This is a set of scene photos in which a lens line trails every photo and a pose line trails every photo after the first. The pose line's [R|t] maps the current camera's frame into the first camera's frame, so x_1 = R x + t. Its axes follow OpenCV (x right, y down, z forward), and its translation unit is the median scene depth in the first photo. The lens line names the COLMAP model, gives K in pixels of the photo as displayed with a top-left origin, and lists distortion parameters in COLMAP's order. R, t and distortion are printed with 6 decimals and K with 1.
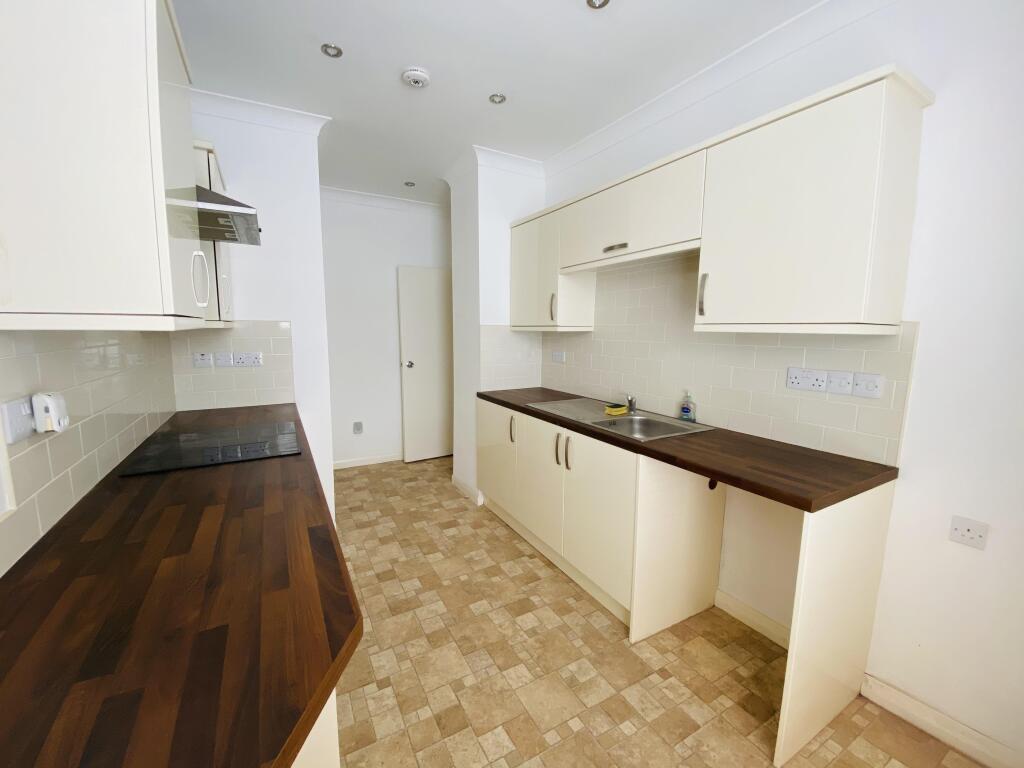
lens RADIAL K [[423.6, 0, 513.0], [0, 423.6, 384.4], [0, 0, 1]] dist [-0.001165, -0.001073]
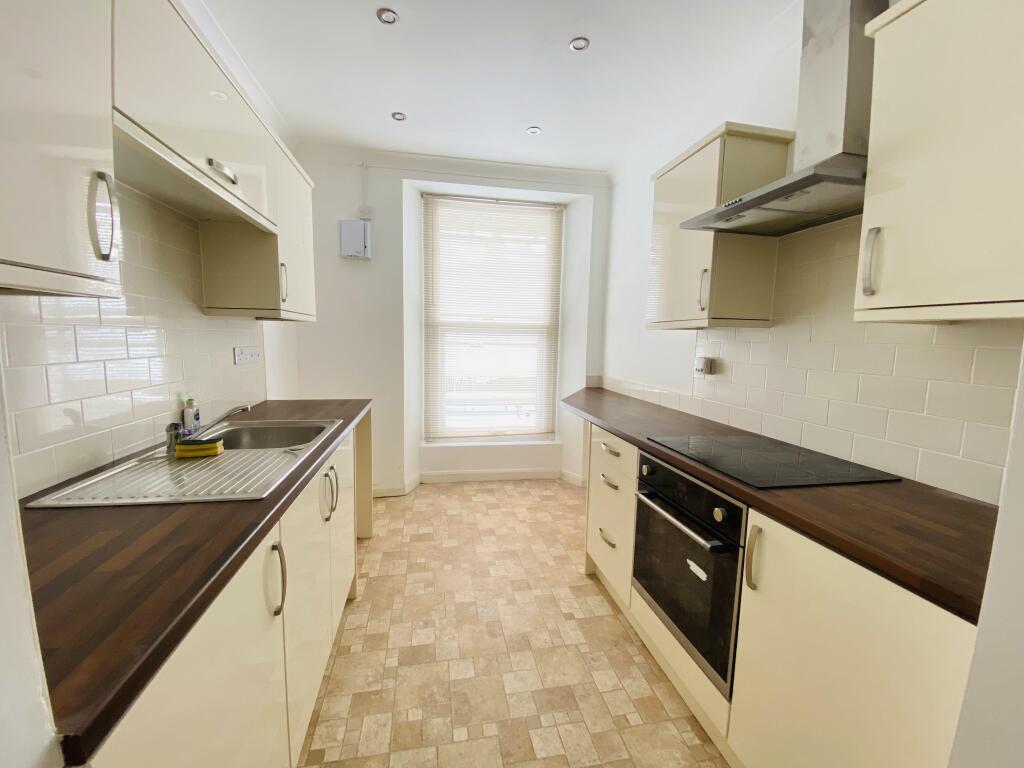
lens RADIAL K [[423.6, 0, 510.8], [0, 423.6, 385.3], [0, 0, 1]] dist [-0.001165, -0.001073]
pose [[-0.949448, -0.061567, 0.307829, -0.401316], [0.014174, 0.971173, 0.237953, -0.189485], [-0.313605, 0.230287, -0.921205, 1.687680]]
